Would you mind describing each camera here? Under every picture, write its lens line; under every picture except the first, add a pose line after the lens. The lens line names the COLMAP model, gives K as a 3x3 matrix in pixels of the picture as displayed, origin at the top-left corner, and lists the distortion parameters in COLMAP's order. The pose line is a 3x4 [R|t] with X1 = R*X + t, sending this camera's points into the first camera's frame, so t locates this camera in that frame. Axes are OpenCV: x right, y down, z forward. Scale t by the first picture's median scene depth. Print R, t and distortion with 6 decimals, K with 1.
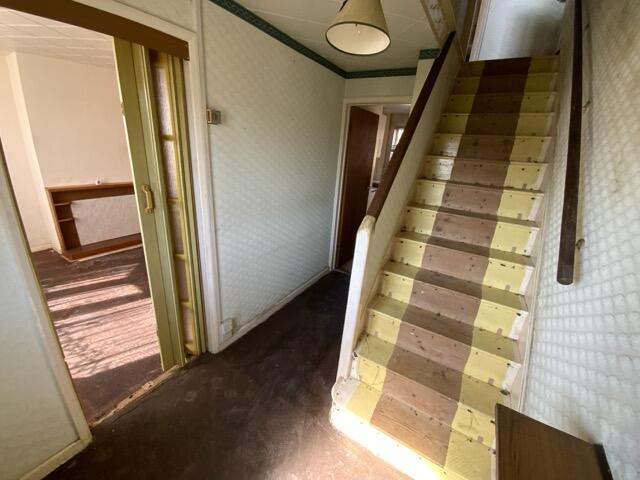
lens RADIAL K [[259.1, 0, 320.5], [0, 259.1, 240.0], [0, 0, 1]] dist [0.015973, -0.016028]
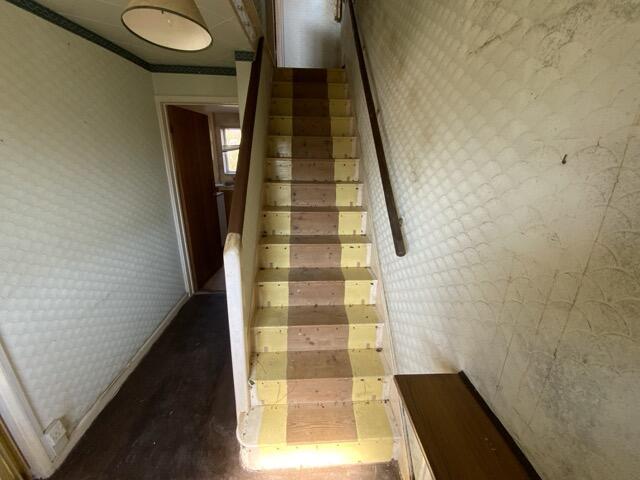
lens RADIAL K [[259.1, 0, 320.1], [0, 259.1, 239.6], [0, 0, 1]] dist [0.015973, -0.016028]
pose [[0.819803, -0.231344, 0.523835, -0.032374], [0.227321, 0.971072, 0.073102, -0.059304], [-0.525594, 0.059150, 0.848677, 0.067402]]
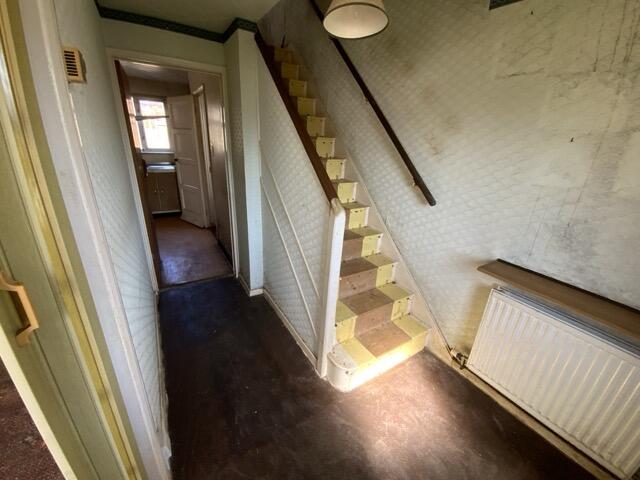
lens RADIAL K [[259.1, 0, 319.4], [0, 259.1, 239.9], [0, 0, 1]] dist [0.015973, -0.016028]
pose [[0.455863, -0.360210, 0.813902, -0.651724], [0.275140, 0.926688, 0.256021, -0.189821], [-0.846455, 0.107226, 0.521551, 0.442088]]
